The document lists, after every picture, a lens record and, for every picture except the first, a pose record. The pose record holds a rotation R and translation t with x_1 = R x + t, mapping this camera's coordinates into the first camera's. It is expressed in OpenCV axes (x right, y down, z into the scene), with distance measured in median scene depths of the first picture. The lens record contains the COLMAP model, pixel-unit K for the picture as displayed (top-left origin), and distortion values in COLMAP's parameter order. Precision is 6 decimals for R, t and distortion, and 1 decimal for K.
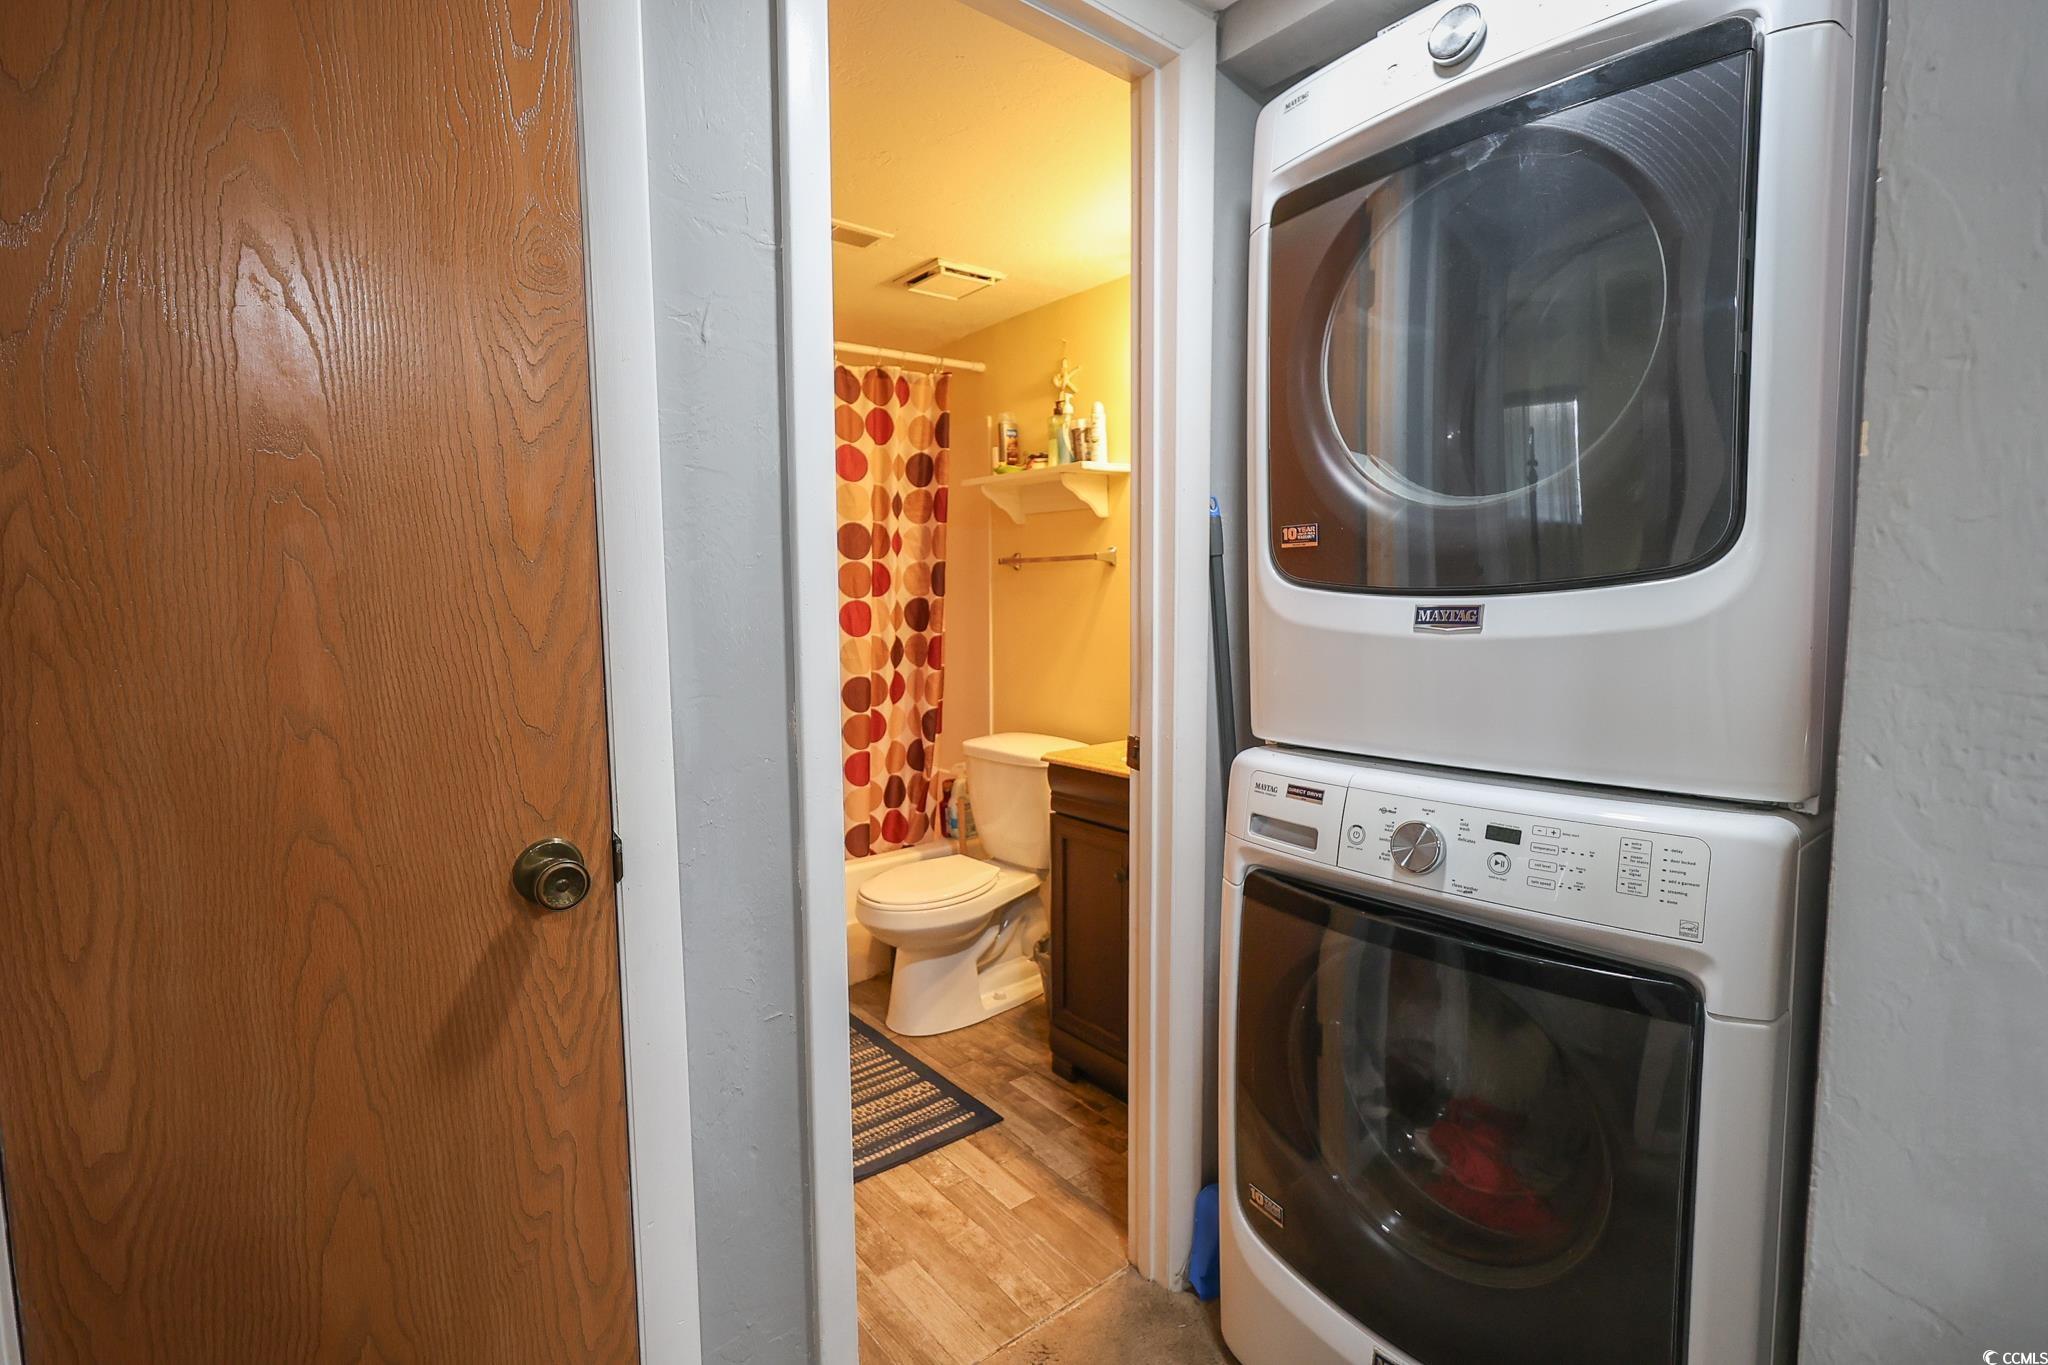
lens RADIAL K [[935.9, 0, 1026.0], [0, 935.9, 671.2], [0, 0, 1]] dist [-0.014278, 0.004535]
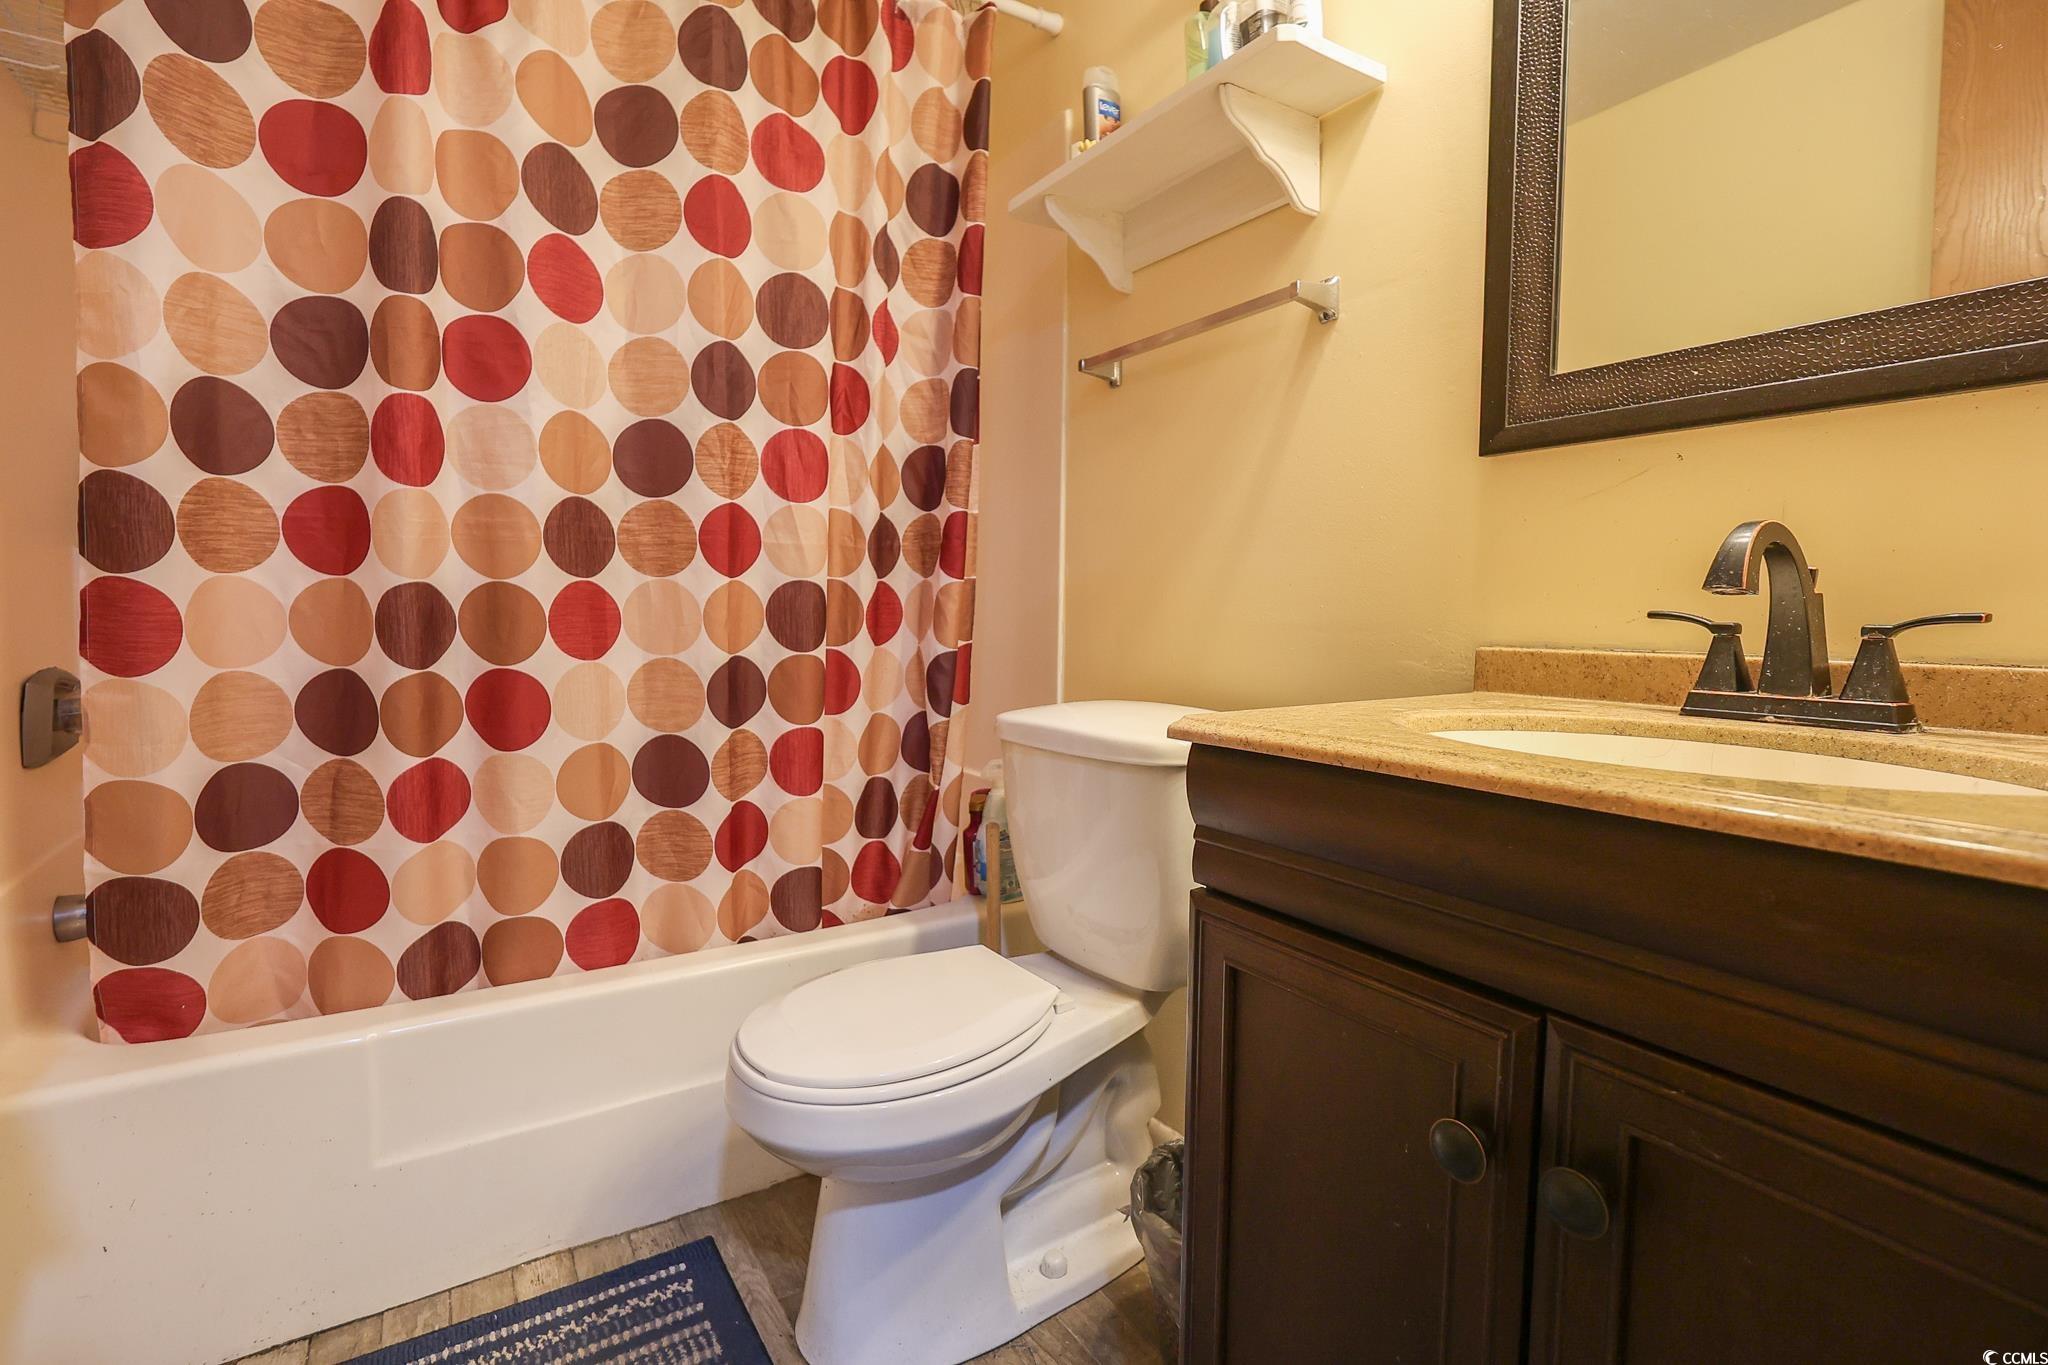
lens RADIAL K [[935.9, 0, 1026.0], [0, 935.9, 671.2], [0, 0, 1]] dist [-0.014278, 0.004535]
pose [[0.994215, 0.023010, -0.104915, -0.000239], [-0.024877, 0.999554, -0.016519, 0.058652], [0.104488, 0.019034, 0.994344, 0.486342]]
